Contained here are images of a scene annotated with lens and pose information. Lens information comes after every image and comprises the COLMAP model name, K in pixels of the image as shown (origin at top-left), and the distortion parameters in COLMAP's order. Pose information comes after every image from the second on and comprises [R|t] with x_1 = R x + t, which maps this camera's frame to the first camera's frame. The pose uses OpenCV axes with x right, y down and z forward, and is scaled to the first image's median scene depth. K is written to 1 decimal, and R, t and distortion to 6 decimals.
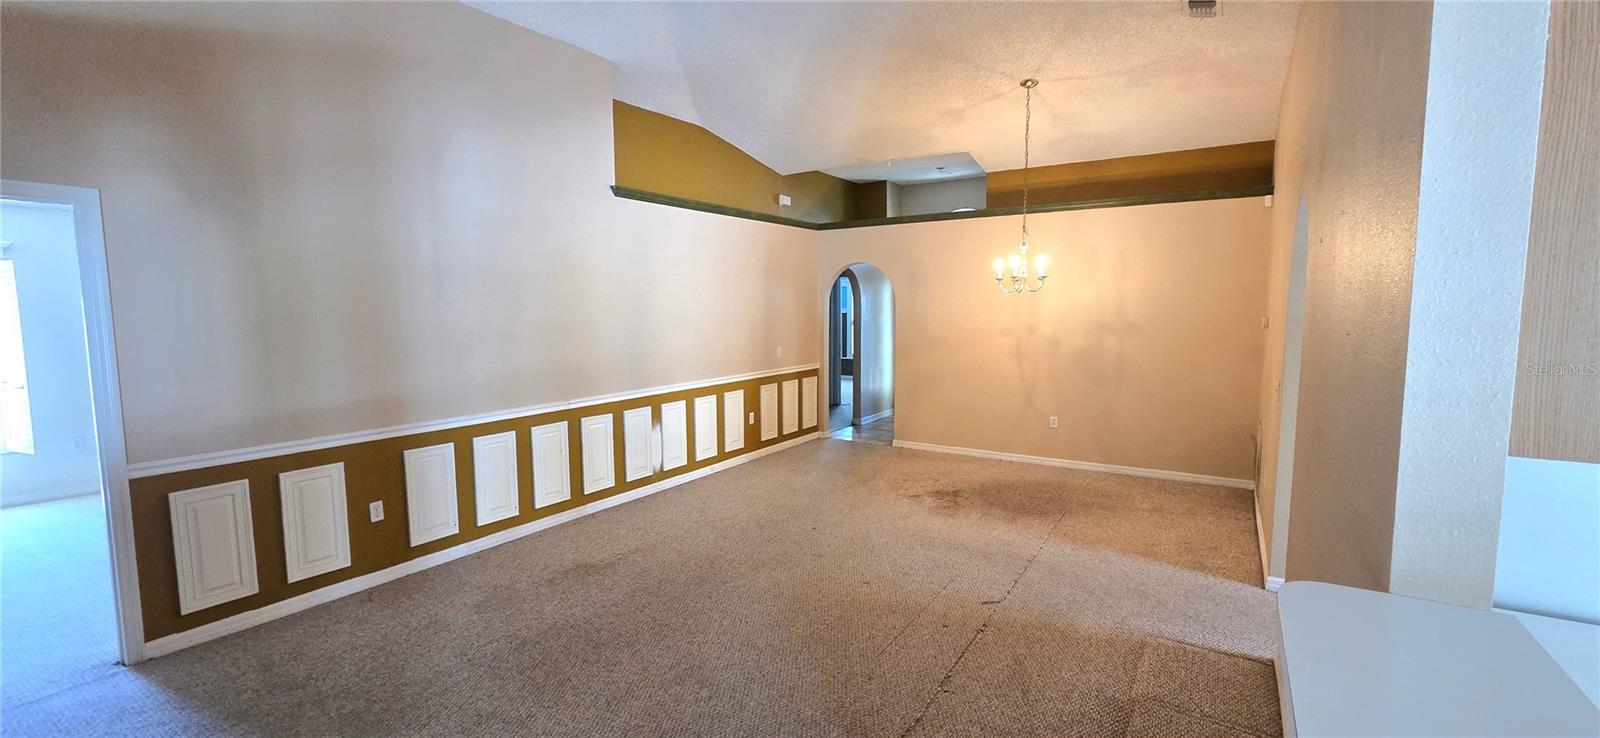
lens RADIAL K [[676.5, 0, 788.5], [0, 676.5, 369.4], [0, 0, 1]] dist [0.002346, -0.000050]
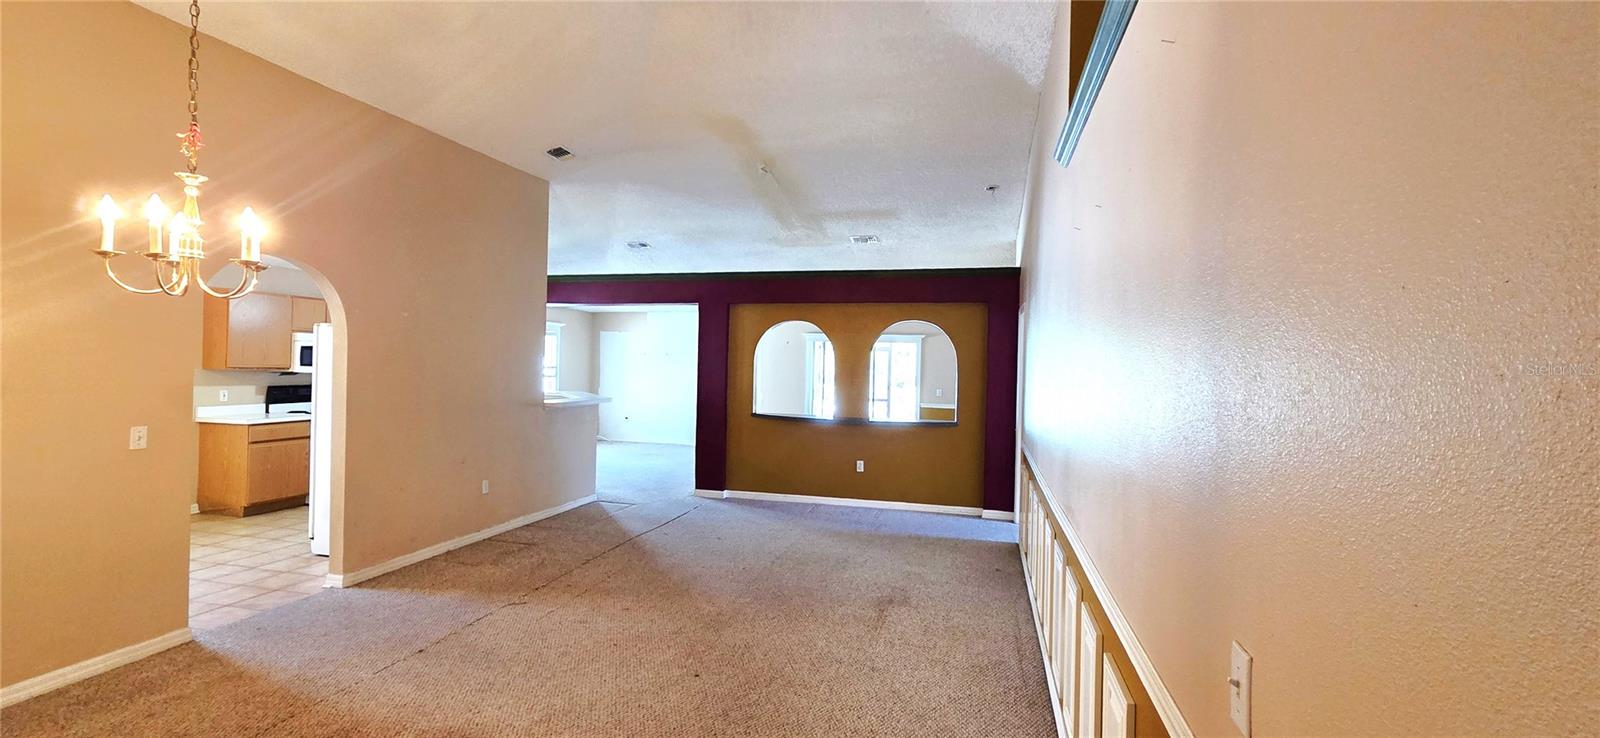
lens RADIAL K [[656.1, 0, 796.2], [0, 656.1, 370.3], [0, 0, 1]] dist [0.004905, 0.000189]
pose [[-0.951197, -0.009018, -0.308454, 0.177489], [-0.049329, 0.991163, 0.123140, -0.190755], [0.304618, 0.132346, -0.943235, 1.943126]]
